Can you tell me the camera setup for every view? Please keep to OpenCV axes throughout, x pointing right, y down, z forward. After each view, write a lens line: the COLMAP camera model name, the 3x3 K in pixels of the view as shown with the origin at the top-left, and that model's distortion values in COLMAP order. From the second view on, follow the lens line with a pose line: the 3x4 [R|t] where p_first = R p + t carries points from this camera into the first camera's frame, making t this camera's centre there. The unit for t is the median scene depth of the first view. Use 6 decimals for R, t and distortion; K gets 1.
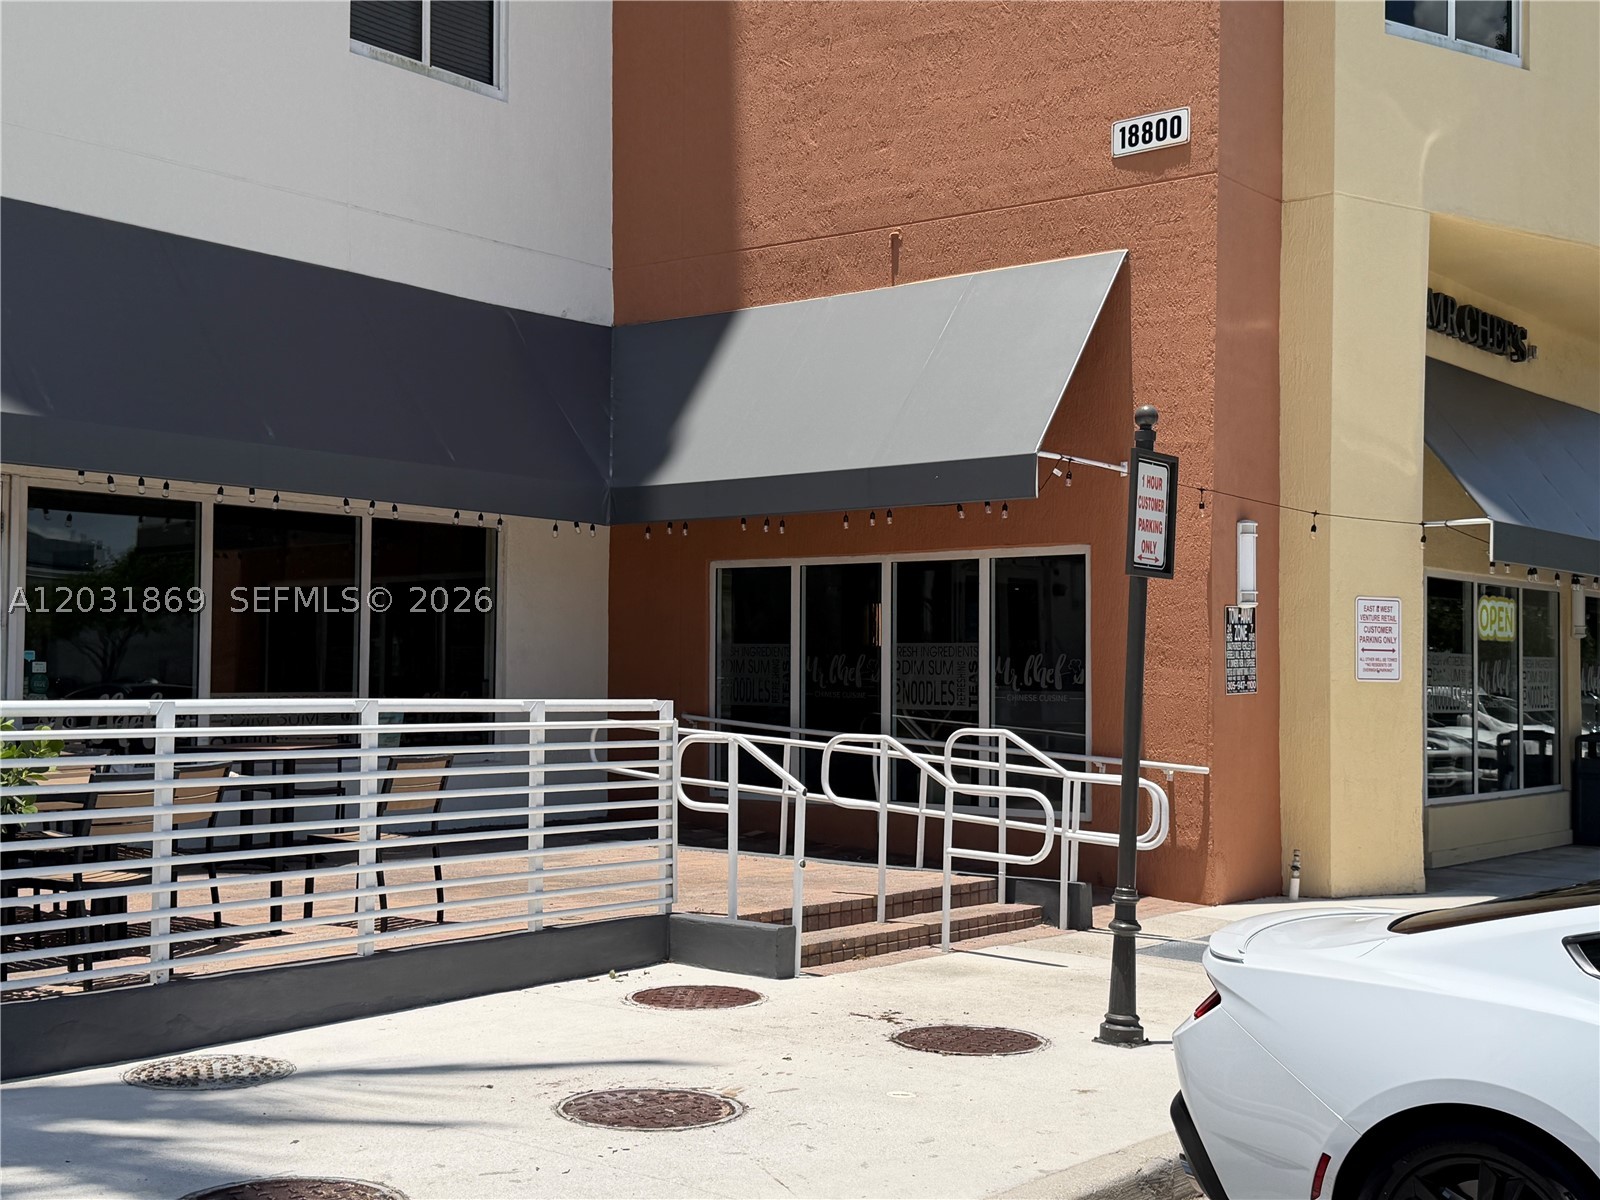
lens RADIAL K [[1913.5, 0, 824.4], [0, 1913.5, 617.1], [0, 0, 1]] dist [0.247784, -0.658482]
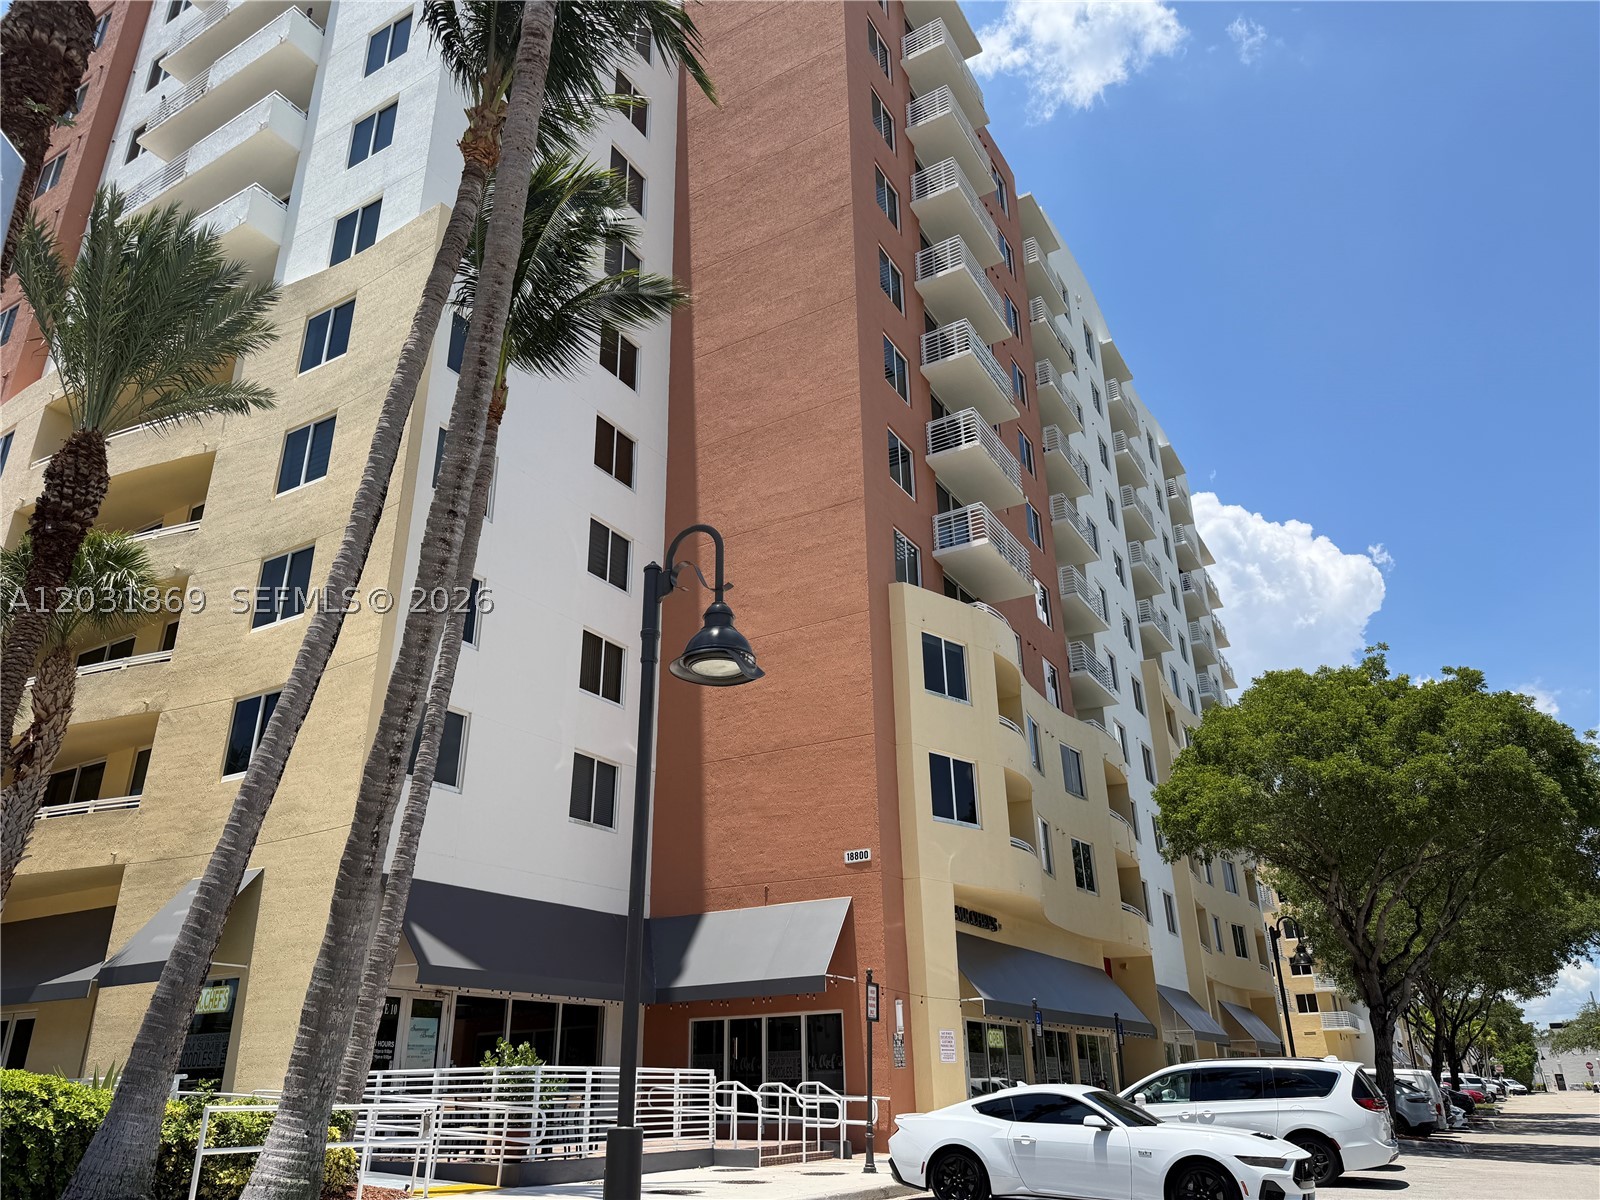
lens RADIAL K [[1123.7, 0, 800.0], [0, 1123.7, 600.0], [0, 0, 1]] dist [0.183214, -0.391638]
pose [[0.990788, 0.031716, 0.131658, -0.147105], [0.018923, 0.930228, -0.366494, 0.014536], [-0.134096, 0.365609, 0.921058, -0.662797]]
